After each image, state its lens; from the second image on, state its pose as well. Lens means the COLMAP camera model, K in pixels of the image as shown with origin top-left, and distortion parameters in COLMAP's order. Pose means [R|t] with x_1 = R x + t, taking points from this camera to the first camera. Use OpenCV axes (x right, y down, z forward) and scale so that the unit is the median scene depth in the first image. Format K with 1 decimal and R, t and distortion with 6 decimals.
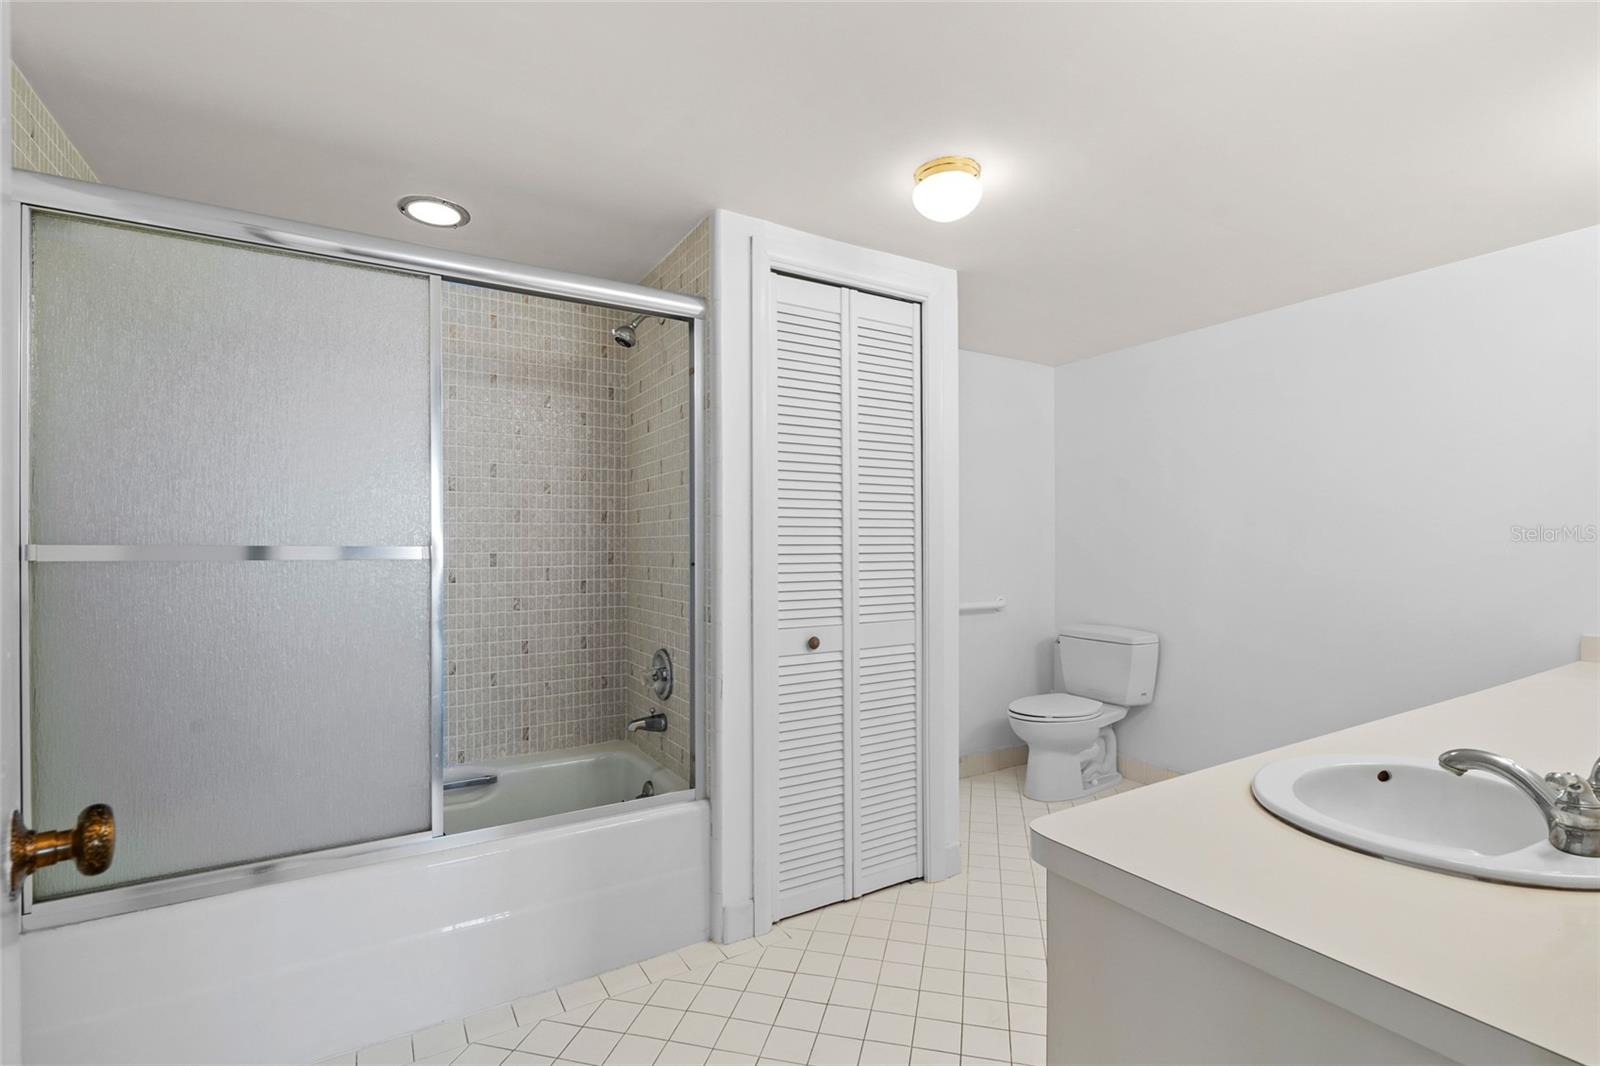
lens RADIAL K [[738.9, 0, 807.5], [0, 738.9, 542.3], [0, 0, 1]] dist [-0.000750, -0.000050]
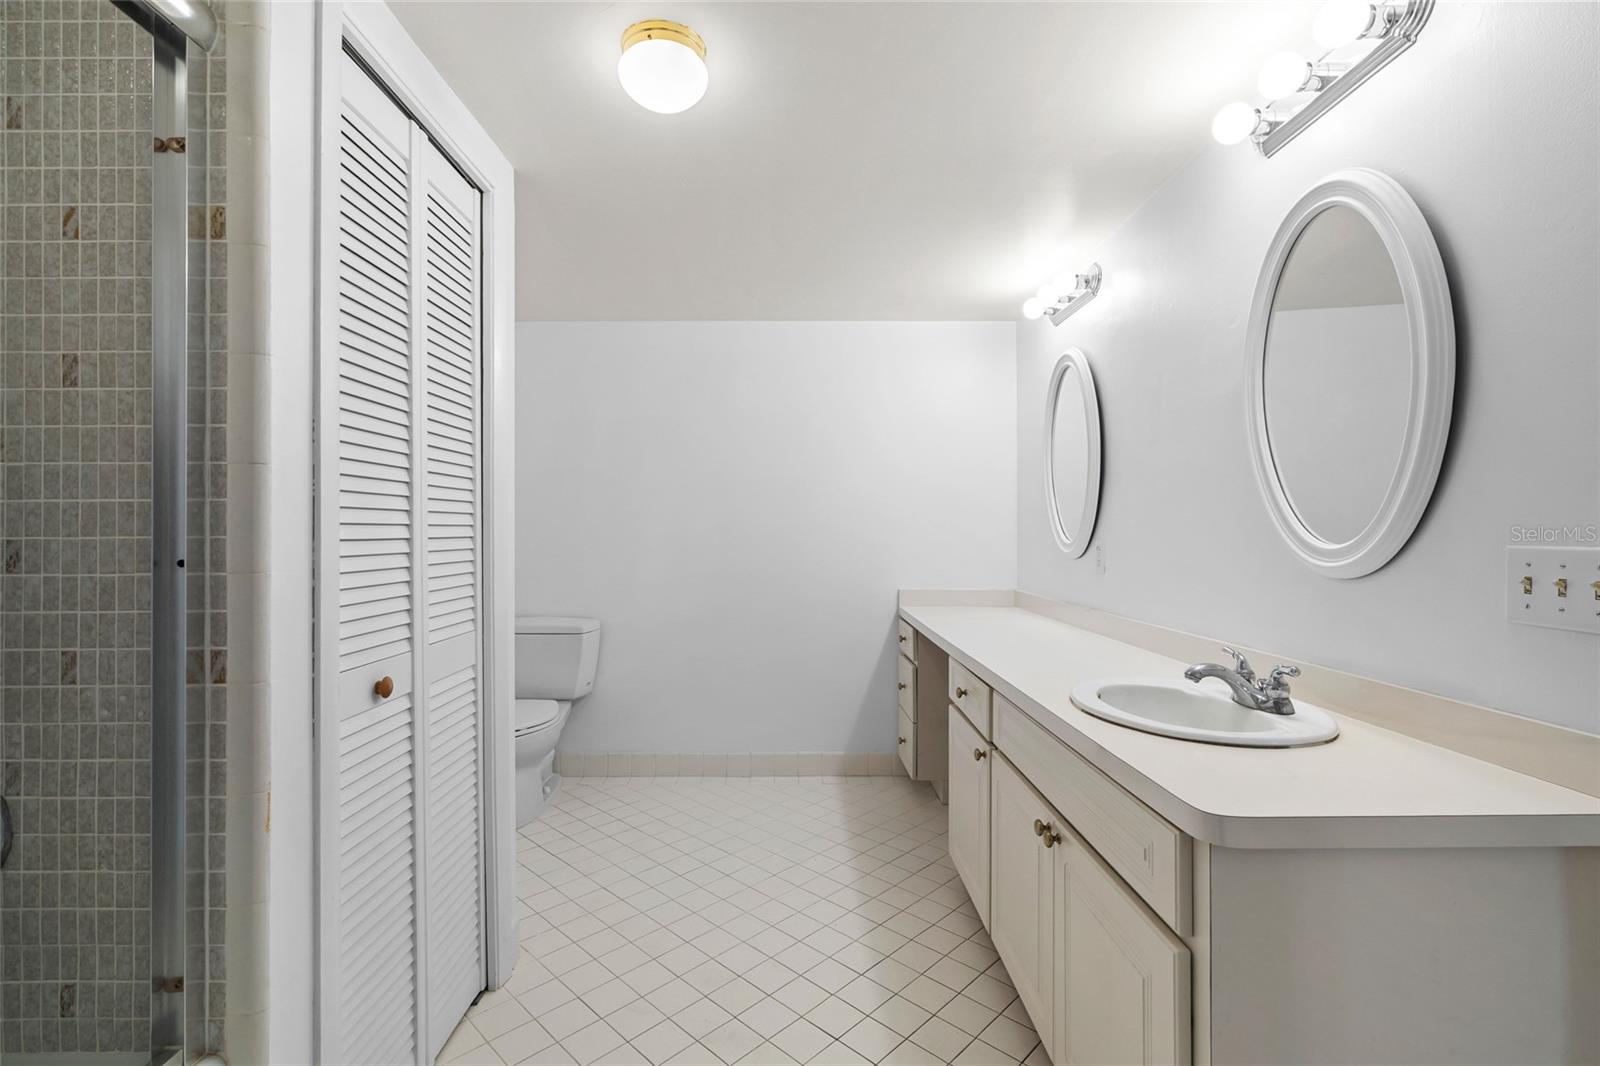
lens RADIAL K [[738.9, 0, 805.1], [0, 738.9, 529.5], [0, 0, 1]] dist [-0.000750, -0.000050]
pose [[0.500792, 0.007244, 0.865537, -0.313661], [-0.010065, 0.999946, -0.002545, 0.004810], [-0.865509, -0.007437, 0.500838, 0.366482]]
